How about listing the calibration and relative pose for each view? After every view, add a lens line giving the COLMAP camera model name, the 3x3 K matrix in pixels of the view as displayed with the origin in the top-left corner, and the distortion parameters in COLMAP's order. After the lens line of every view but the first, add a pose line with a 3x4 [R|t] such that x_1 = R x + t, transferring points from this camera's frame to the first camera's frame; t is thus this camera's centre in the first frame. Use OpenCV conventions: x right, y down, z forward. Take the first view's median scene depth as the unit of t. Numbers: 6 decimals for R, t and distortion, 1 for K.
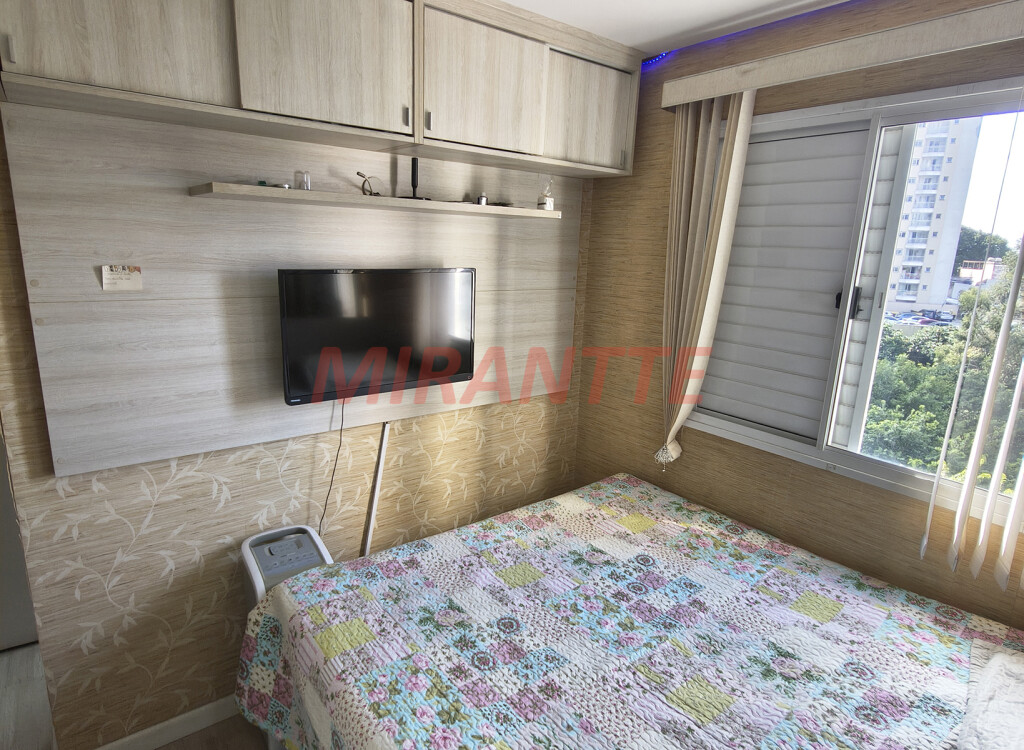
lens RADIAL K [[579.1, 0, 512.0], [0, 579.1, 375.0], [0, 0, 1]] dist [-0.004563, -0.000672]
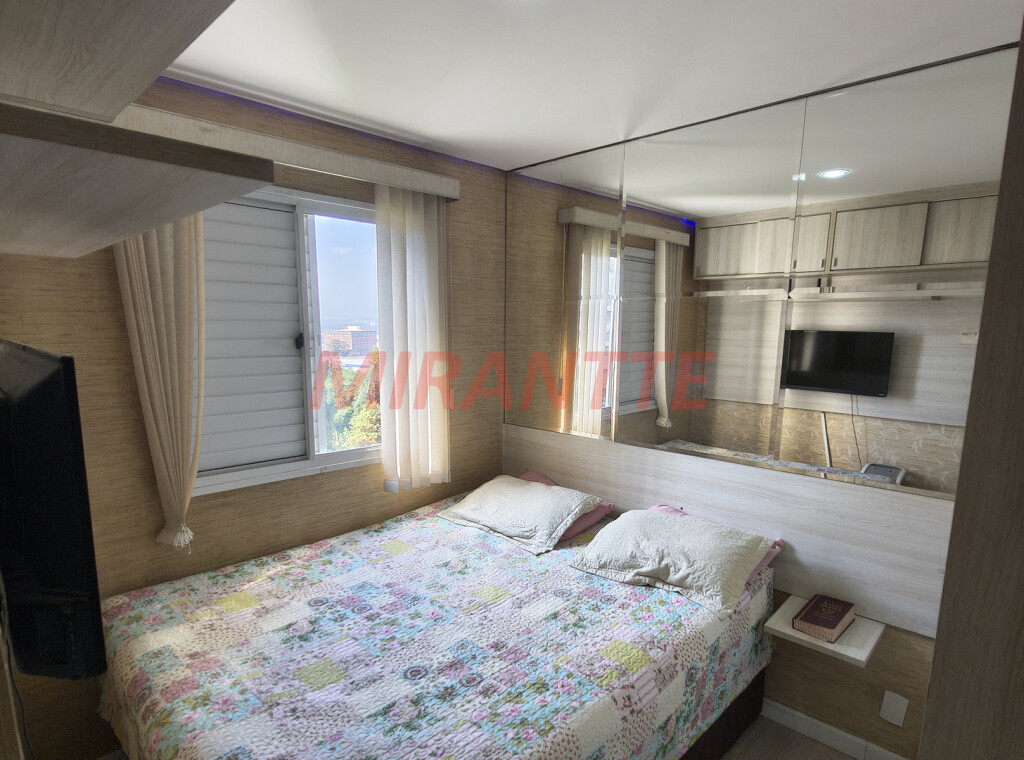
lens RADIAL K [[583.3, 0, 512.5], [0, 583.3, 424.5], [0, 0, 1]] dist [-0.003146, -0.000439]
pose [[-0.126188, -0.205907, 0.970401, -0.825447], [0.210766, 0.950322, 0.229054, -0.161251], [-0.969358, 0.233431, -0.076521, 0.716559]]
